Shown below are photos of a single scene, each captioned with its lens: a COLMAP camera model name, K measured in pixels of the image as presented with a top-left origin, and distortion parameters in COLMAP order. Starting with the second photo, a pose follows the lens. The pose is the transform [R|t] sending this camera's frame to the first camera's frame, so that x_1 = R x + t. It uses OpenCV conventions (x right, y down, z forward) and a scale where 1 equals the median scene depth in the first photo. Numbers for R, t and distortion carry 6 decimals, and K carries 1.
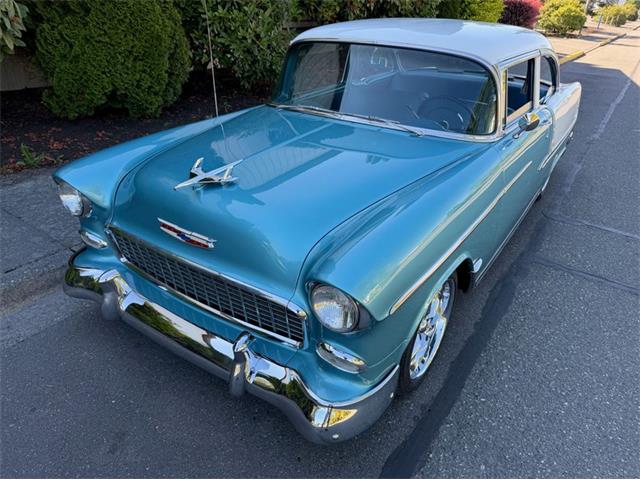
lens RADIAL K [[544.8, 0, 319.2], [0, 544.8, 243.7], [0, 0, 1]] dist [0.026724, -0.040718]
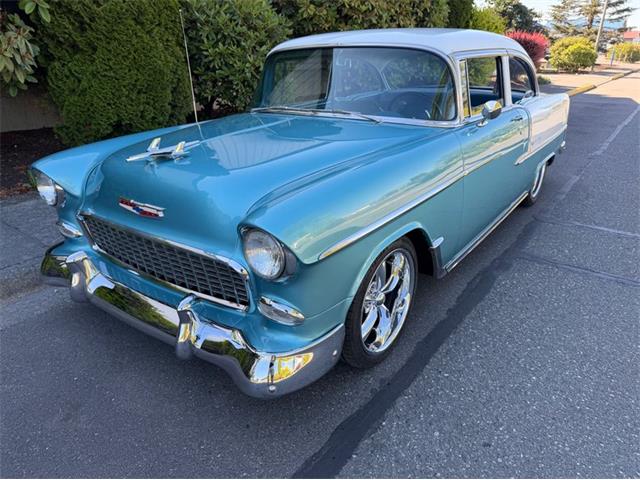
lens RADIAL K [[544.8, 0, 316.3], [0, 544.8, 235.9], [0, 0, 1]] dist [0.026724, -0.040718]
pose [[0.997389, -0.030584, -0.065414, 0.132870], [0.022835, 0.992976, -0.116090, 0.140125], [0.068505, 0.114293, 0.991082, -0.008608]]
